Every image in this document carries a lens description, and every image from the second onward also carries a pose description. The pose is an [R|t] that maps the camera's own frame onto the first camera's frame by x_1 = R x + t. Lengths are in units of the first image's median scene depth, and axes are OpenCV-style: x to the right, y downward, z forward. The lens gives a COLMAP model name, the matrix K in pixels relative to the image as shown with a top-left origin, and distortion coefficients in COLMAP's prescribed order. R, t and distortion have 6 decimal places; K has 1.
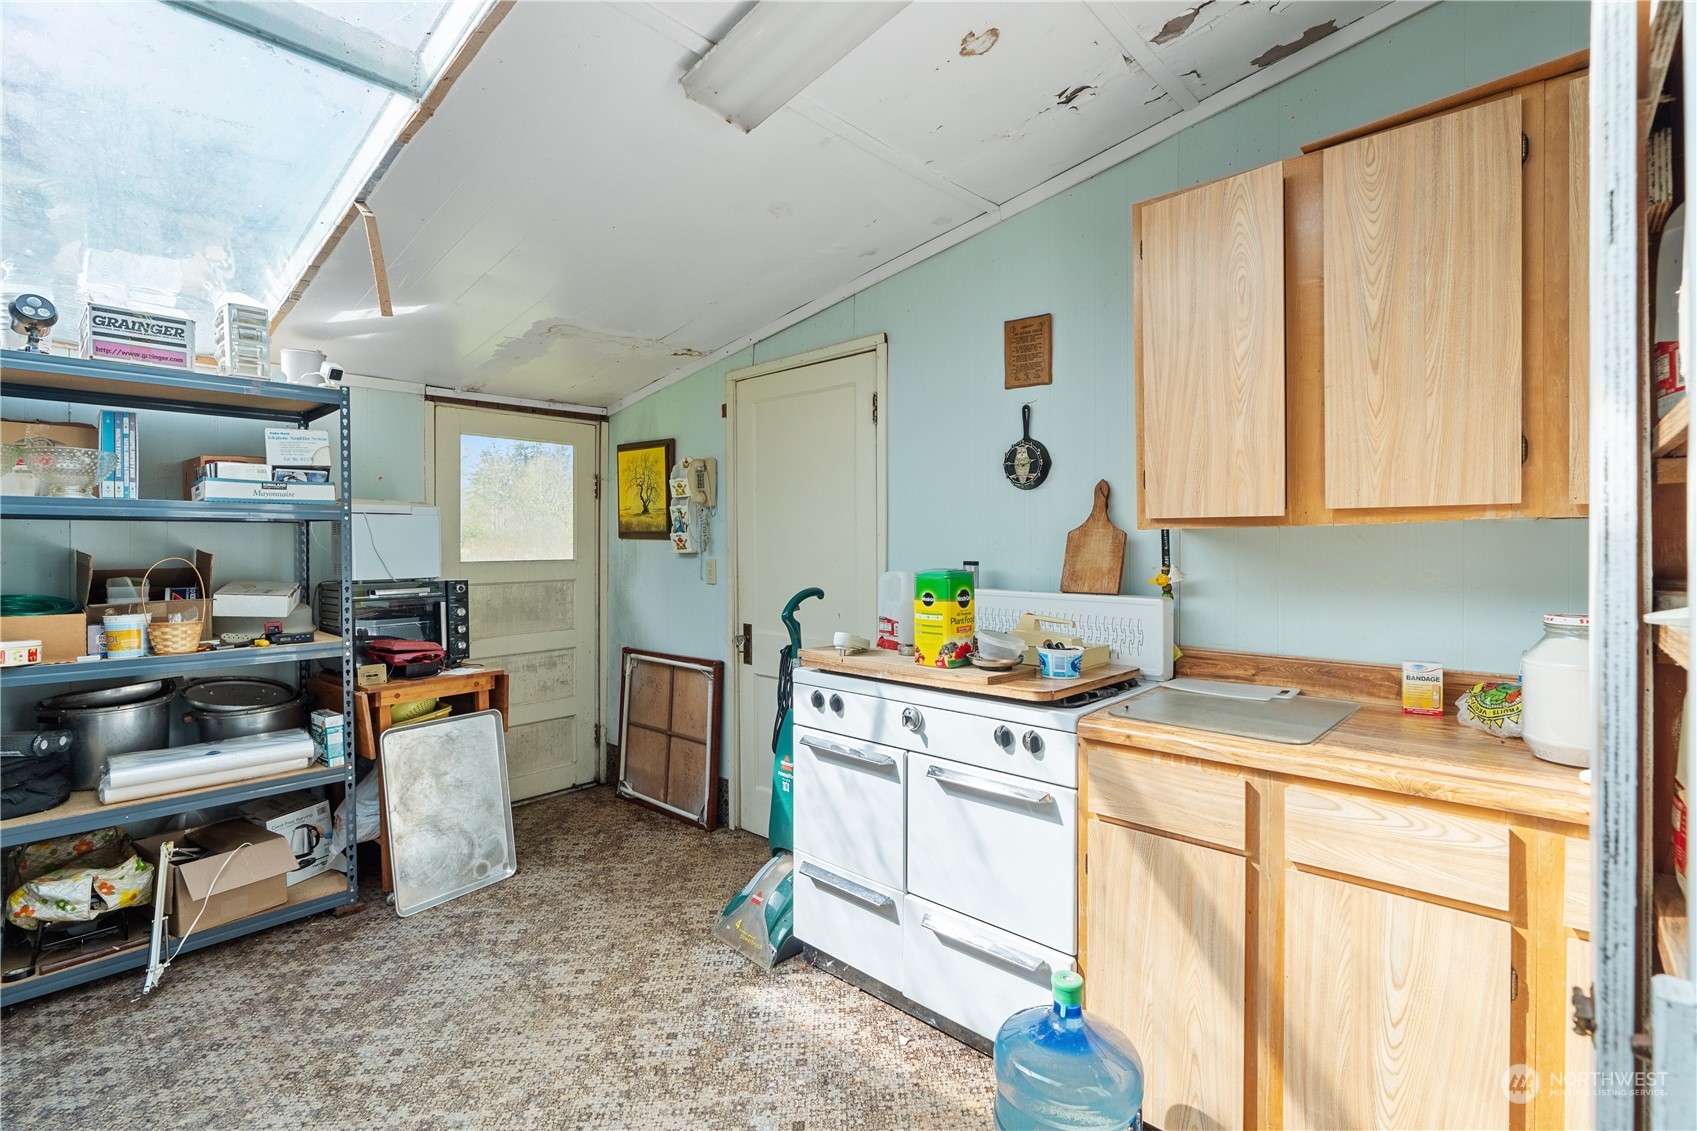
lens RADIAL K [[780.9, 0, 843.5], [0, 780.9, 553.7], [0, 0, 1]] dist [-0.001716, -0.000234]
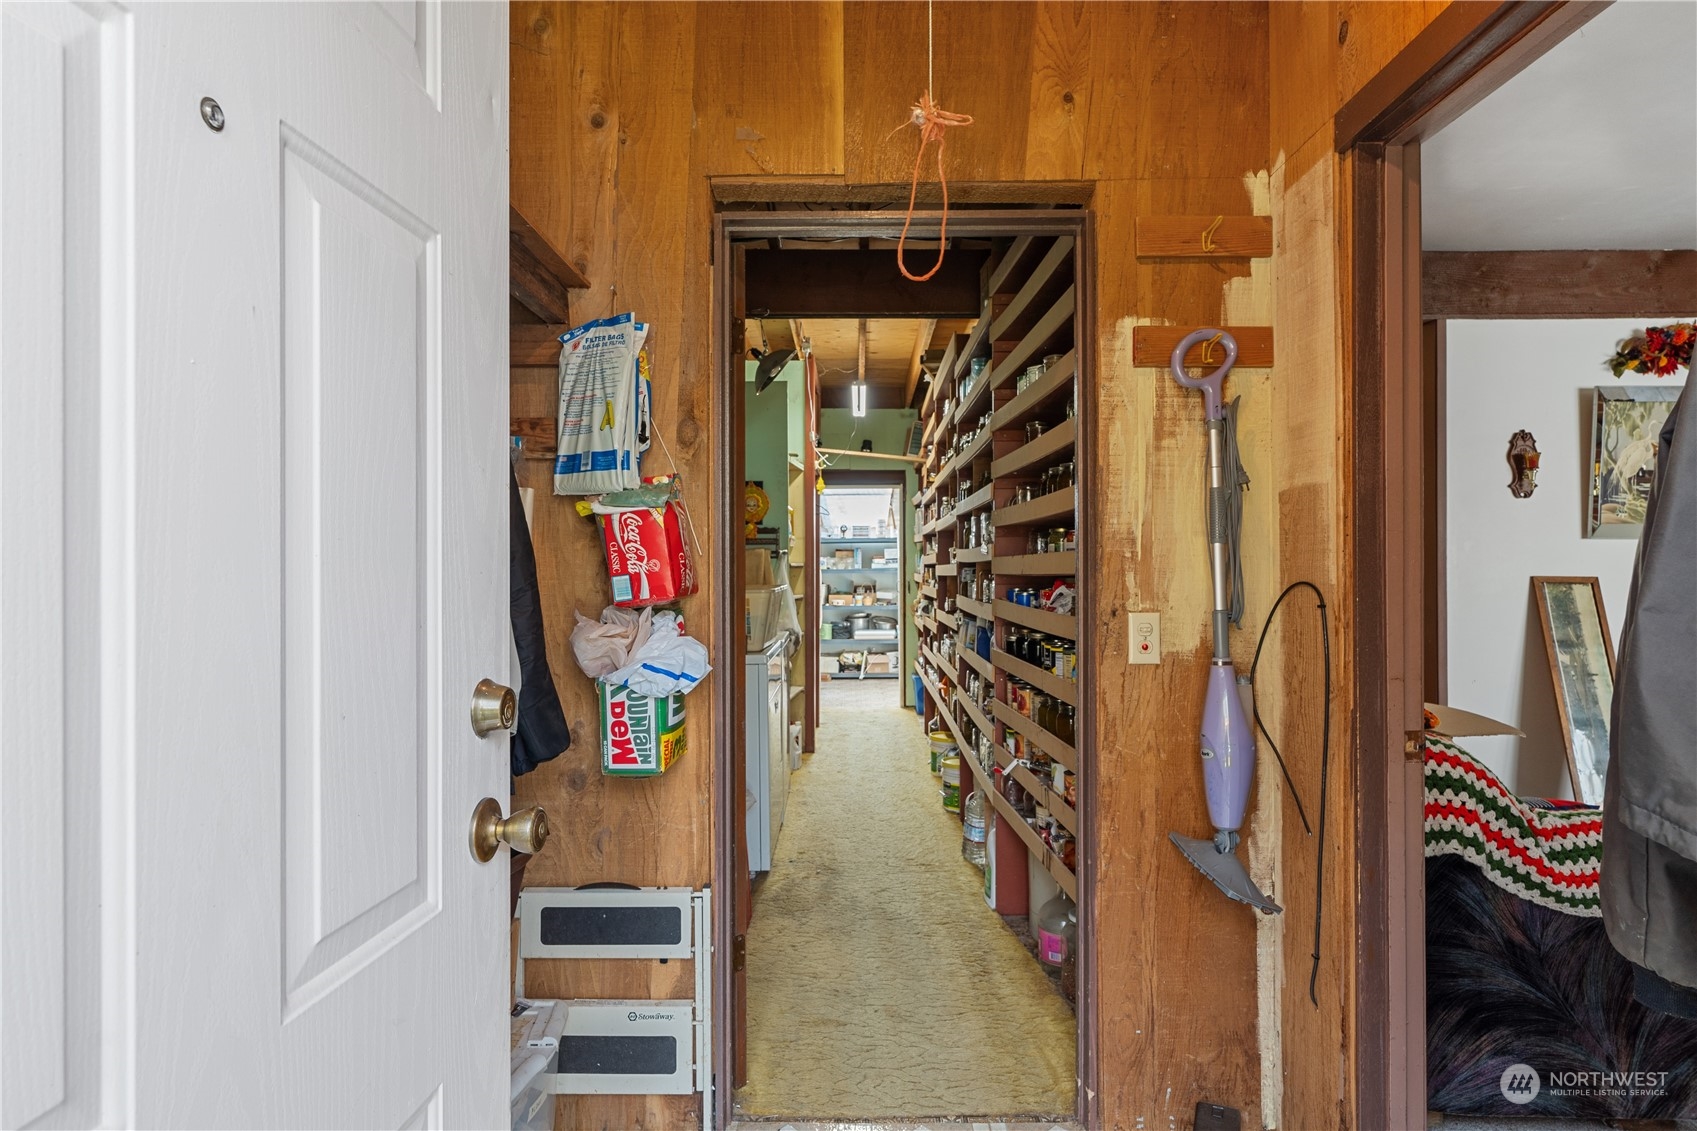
lens RADIAL K [[926.2, 0, 848.5], [0, 926.2, 565.5], [0, 0, 1]] dist [-0.003170, 0.000302]
pose [[0.654636, -0.002934, -0.755939, 2.727473], [-0.004018, 0.999965, -0.007360, -0.046517], [0.755934, 0.007856, 0.654601, -2.240792]]
